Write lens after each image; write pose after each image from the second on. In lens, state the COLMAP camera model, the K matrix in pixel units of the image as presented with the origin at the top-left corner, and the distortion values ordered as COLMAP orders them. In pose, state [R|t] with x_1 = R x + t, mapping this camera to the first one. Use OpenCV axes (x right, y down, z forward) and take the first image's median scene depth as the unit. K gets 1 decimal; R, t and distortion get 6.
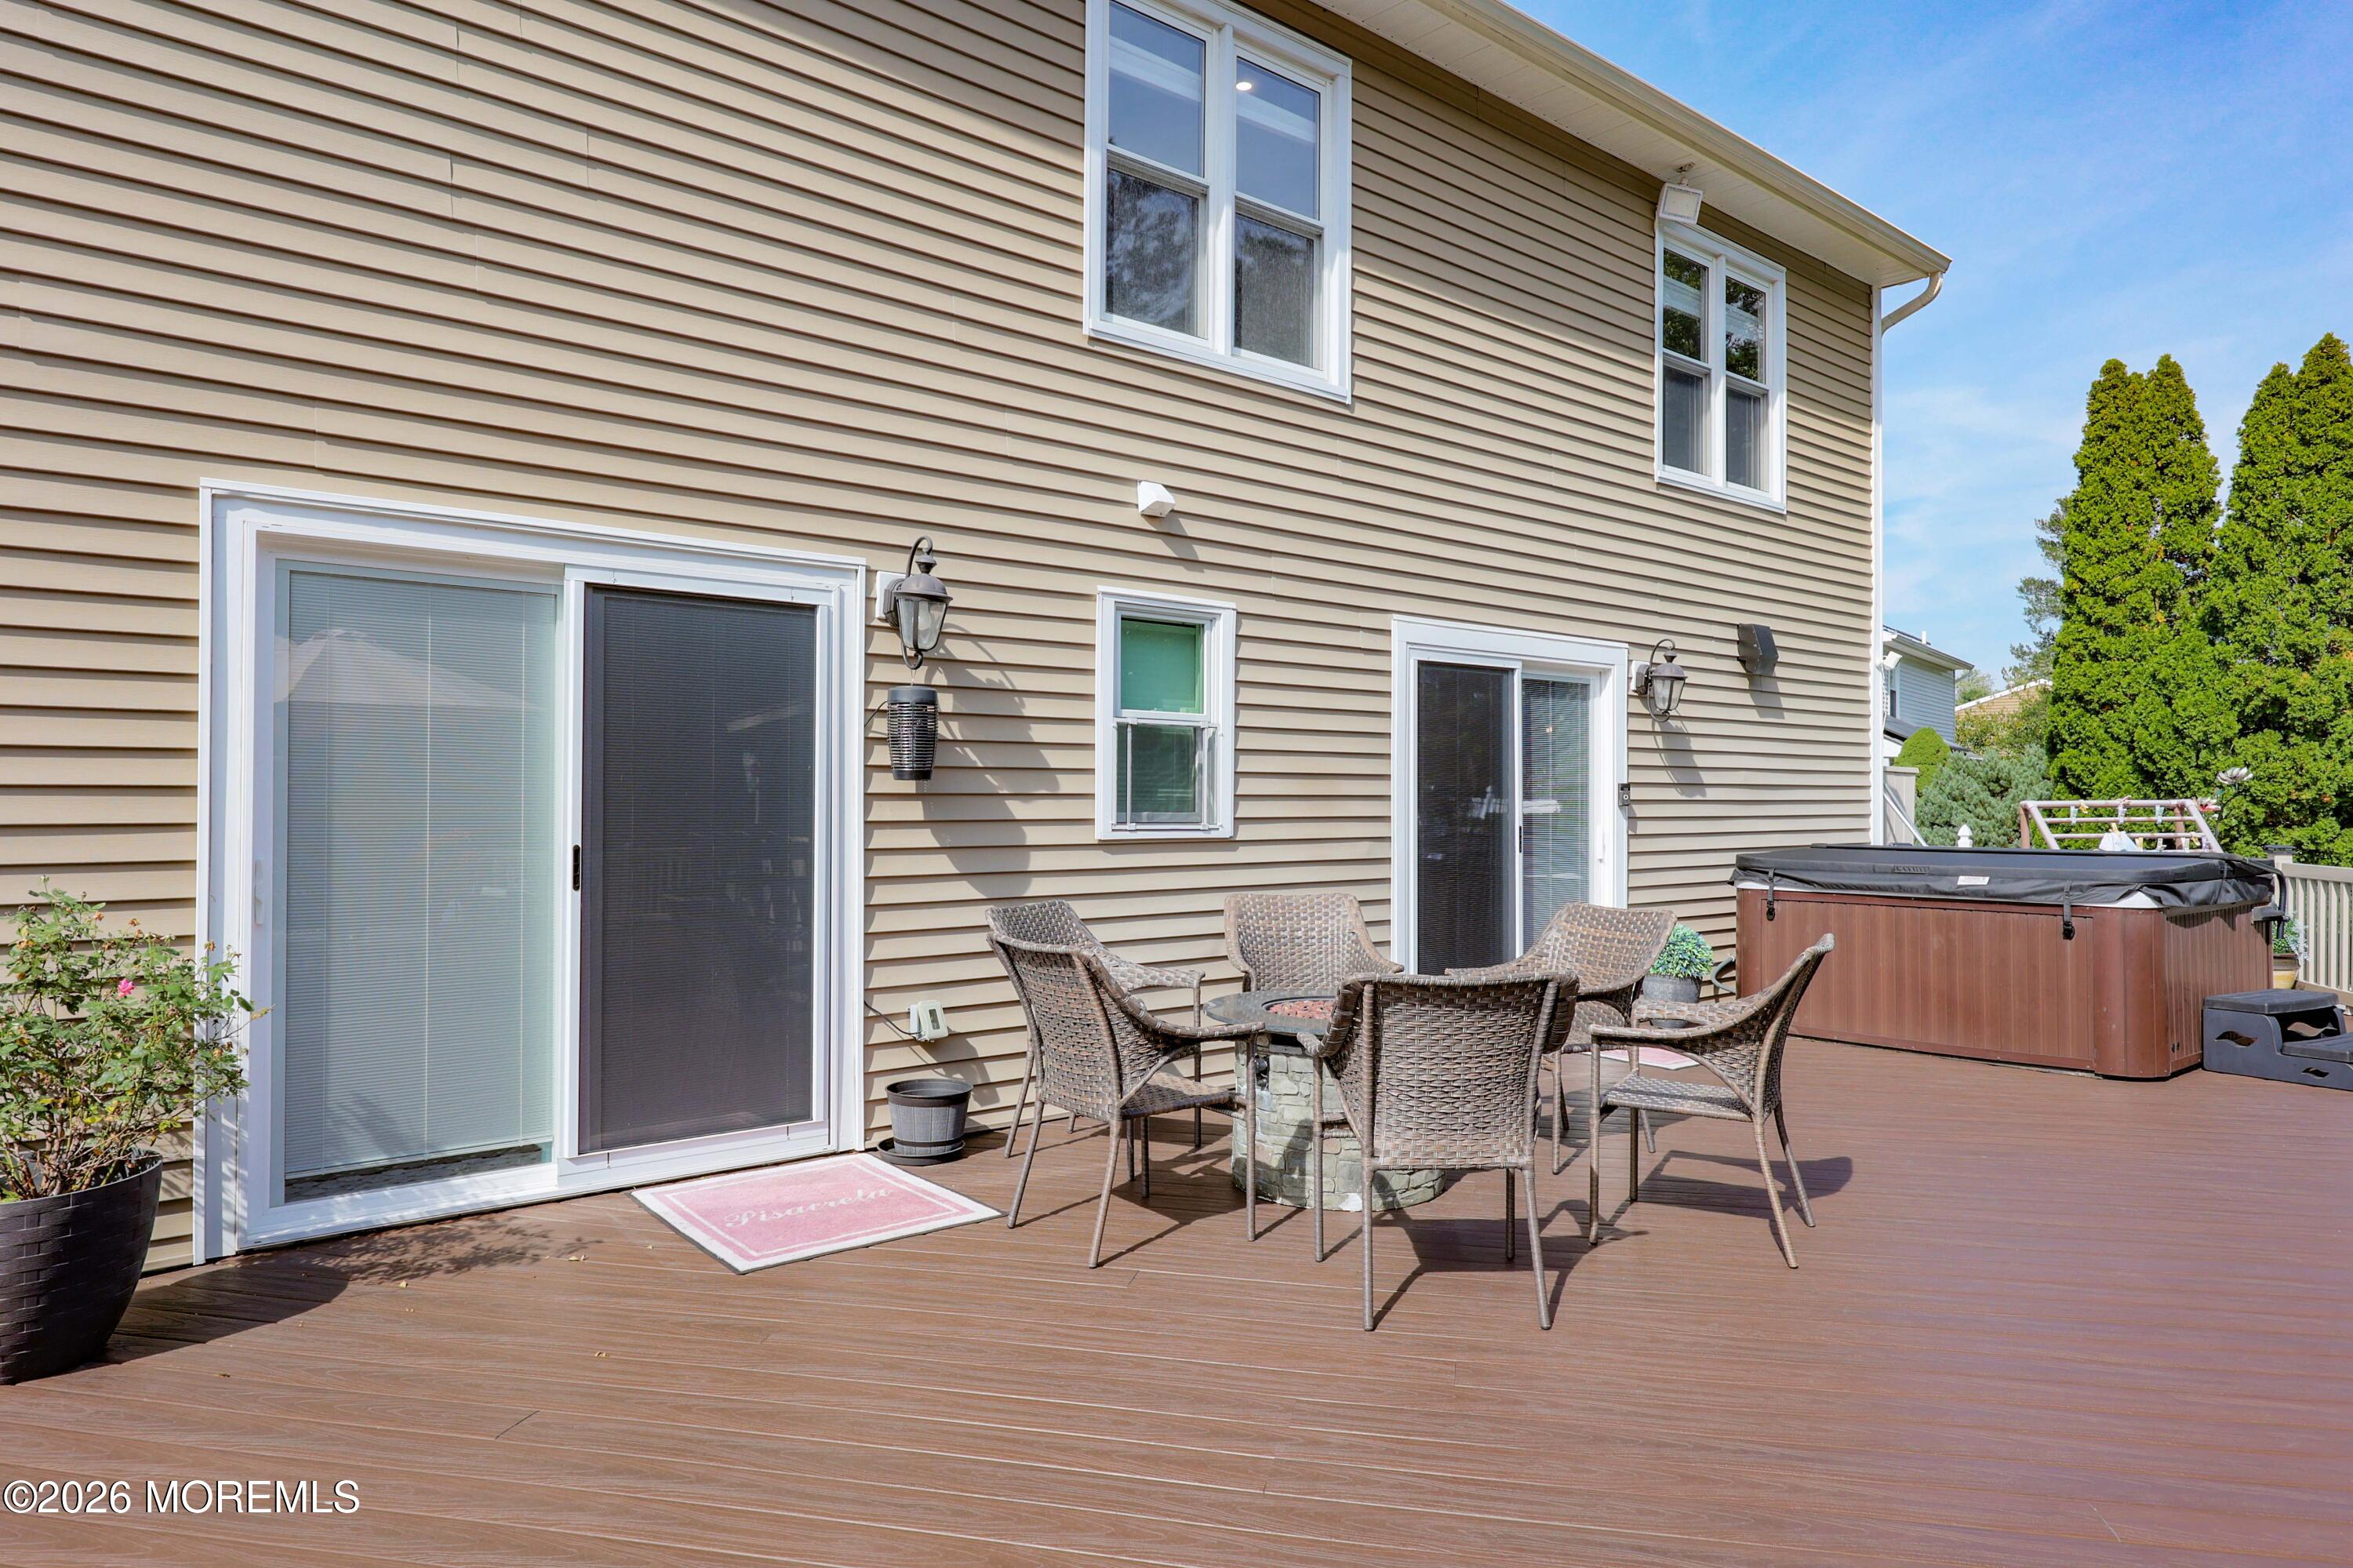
lens RADIAL K [[1455.0, 0, 1185.5], [0, 1455.0, 783.4], [0, 0, 1]] dist [0.001527, 0.002277]
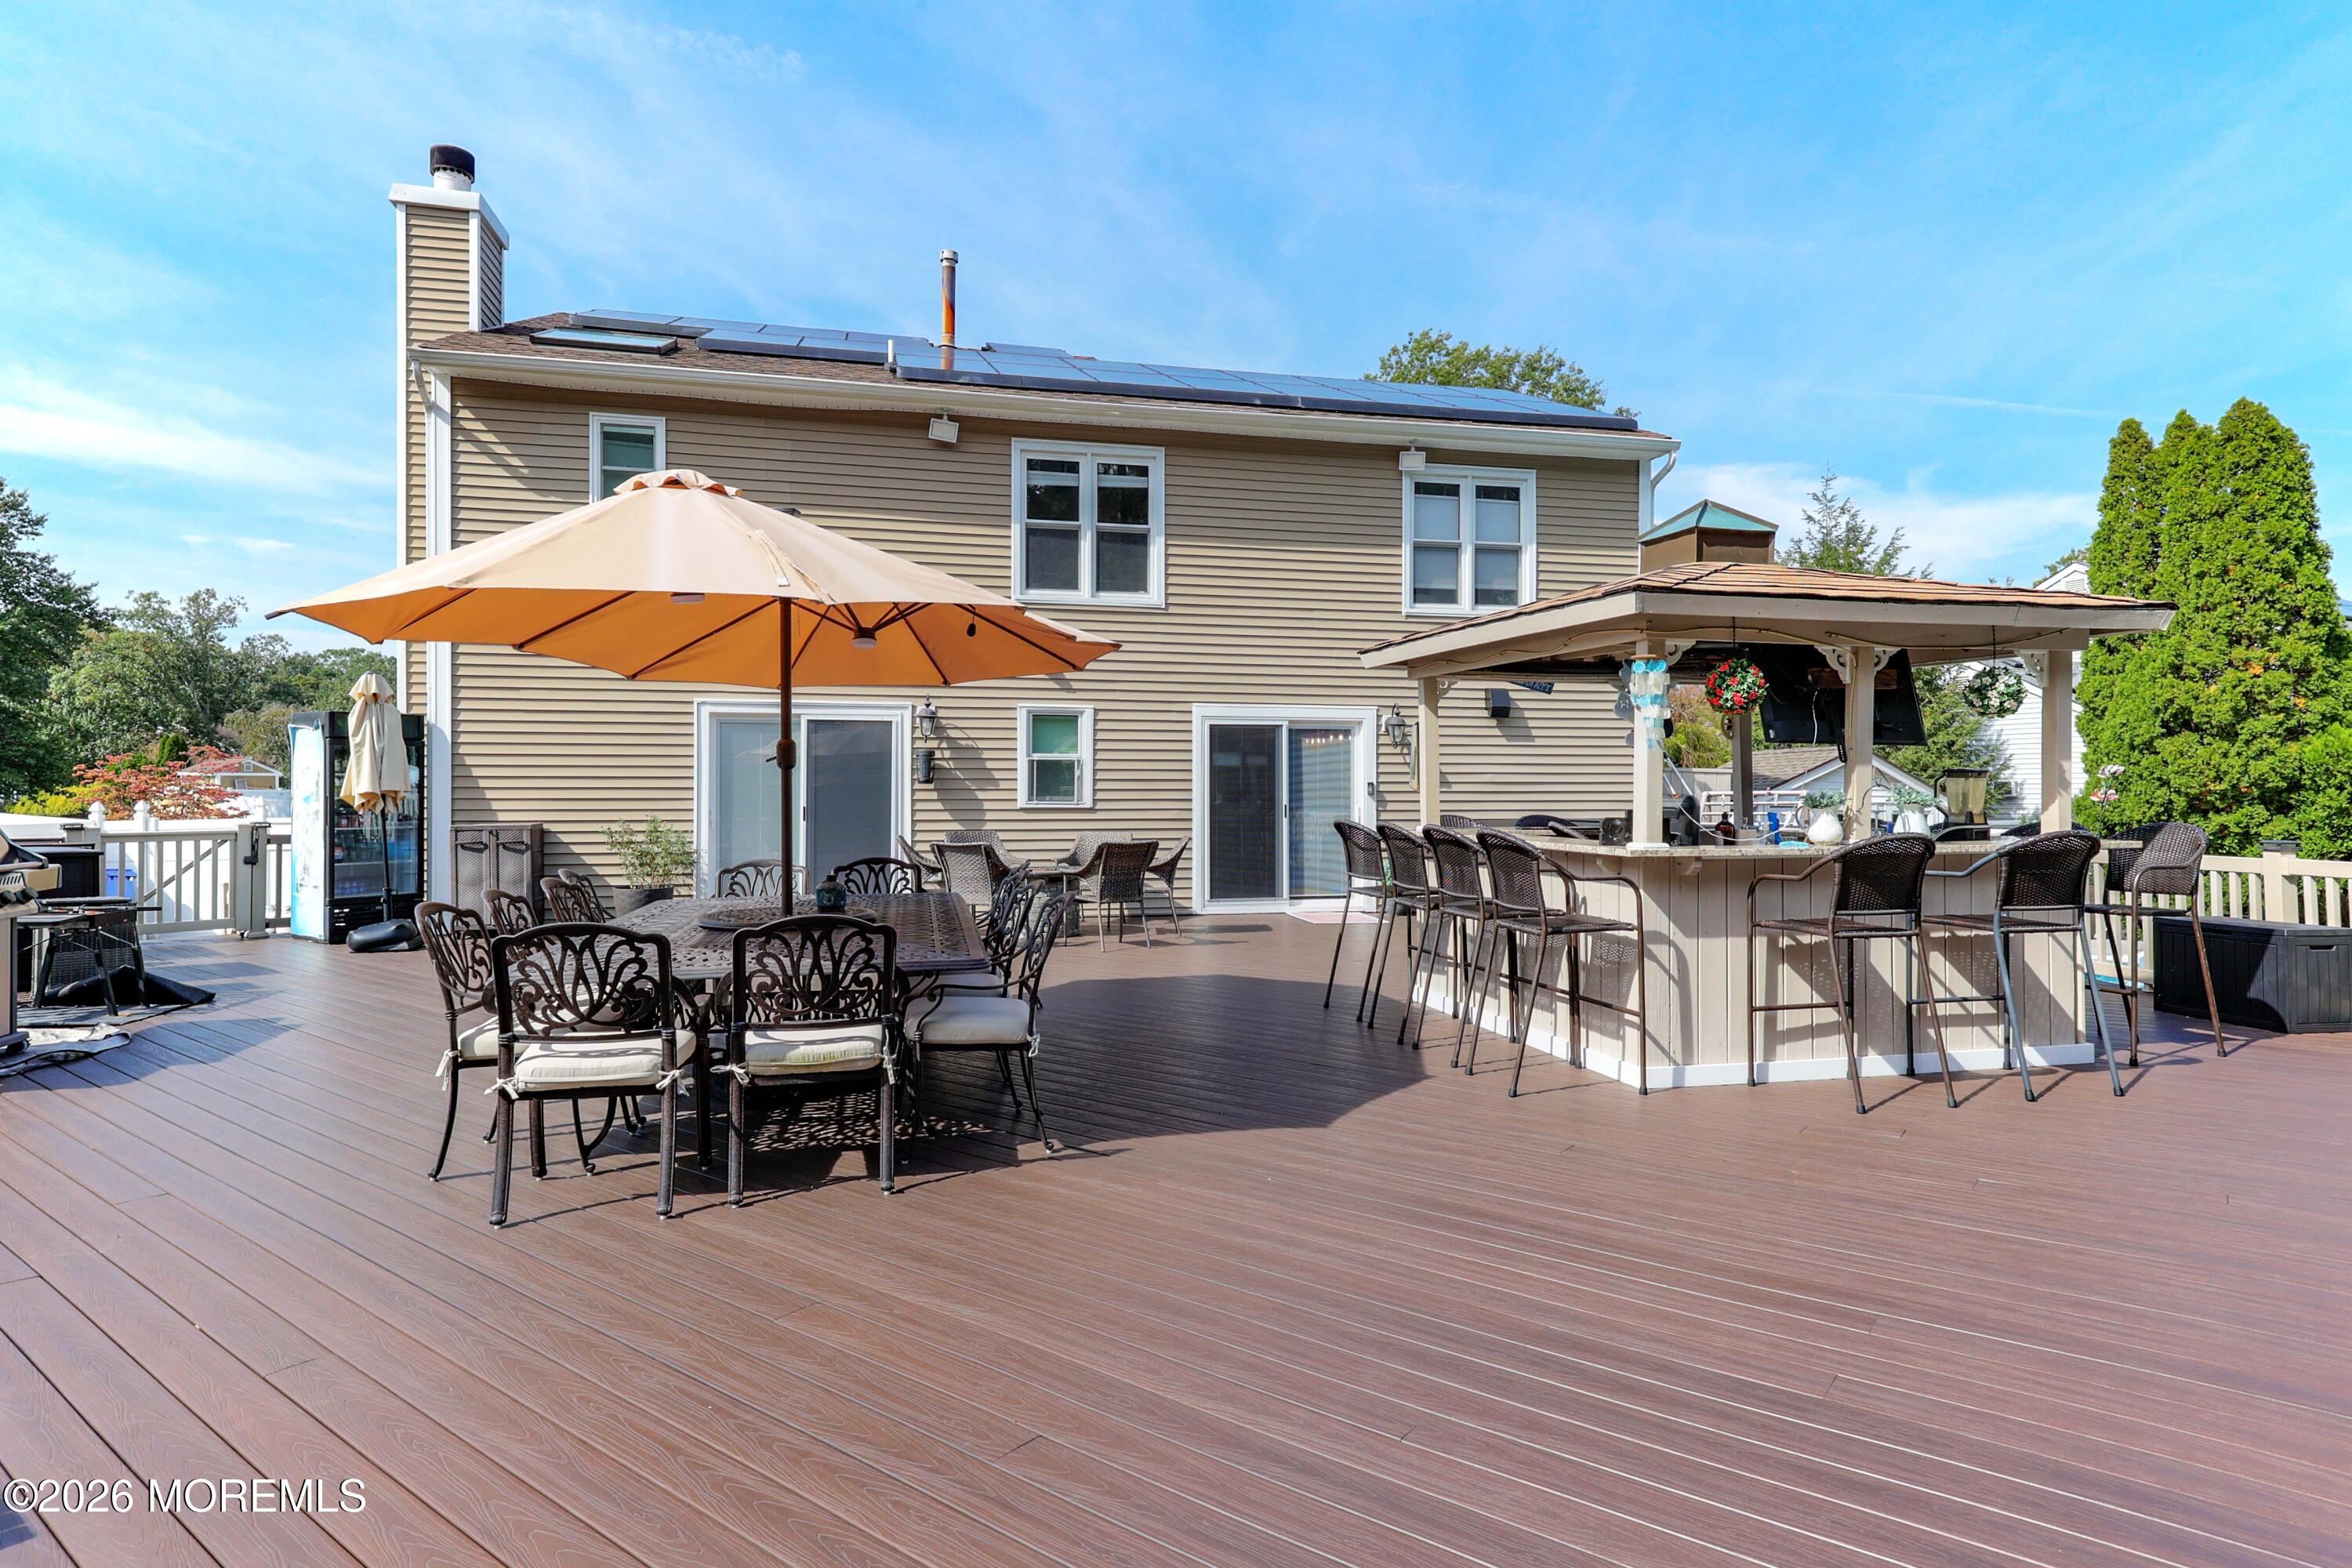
lens RADIAL K [[1245.8, 0, 1172.3], [0, 1245.8, 789.8], [0, 0, 1]] dist [0.022821, -0.000220]
pose [[0.885858, -0.001031, -0.463956, 1.046710], [0.005820, 0.999944, 0.008890, -0.007880], [0.463921, -0.010575, 0.885814, -0.676330]]
